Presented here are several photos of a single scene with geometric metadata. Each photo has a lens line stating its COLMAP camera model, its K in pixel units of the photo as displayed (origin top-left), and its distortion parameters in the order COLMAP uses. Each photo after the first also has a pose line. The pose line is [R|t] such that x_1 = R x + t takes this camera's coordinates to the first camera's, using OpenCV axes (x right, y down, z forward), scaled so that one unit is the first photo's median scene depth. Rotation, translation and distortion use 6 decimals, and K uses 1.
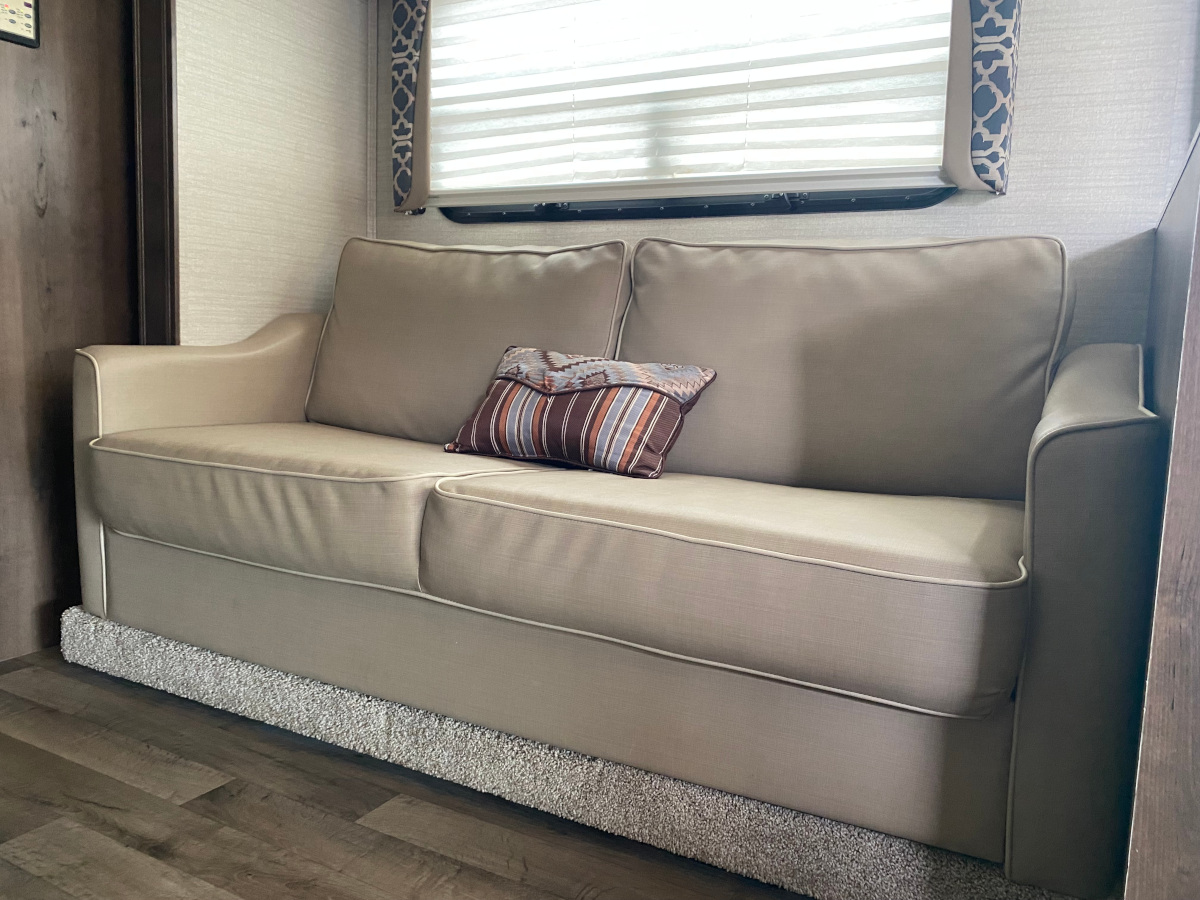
lens RADIAL K [[923.9, 0, 600.0], [0, 923.9, 450.0], [0, 0, 1]] dist [0.059975, -0.064137]
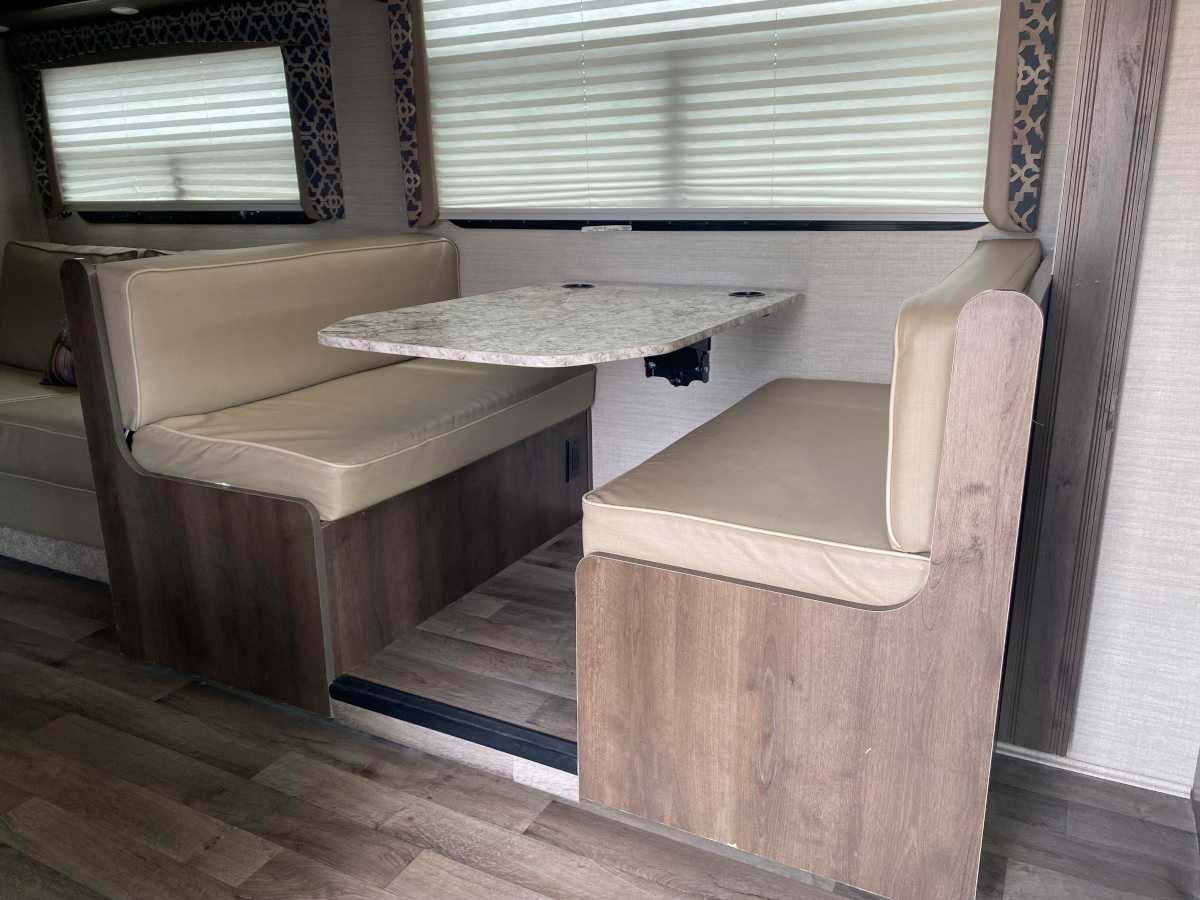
lens RADIAL K [[891.5, 0, 600.0], [0, 891.5, 450.0], [0, 0, 1]] dist [0.004779, 0.008925]
pose [[0.998839, -0.047838, 0.005751, 0.674031], [0.046620, 0.989687, 0.135448, -0.039368], [-0.012171, -0.135023, 0.990768, -0.523677]]
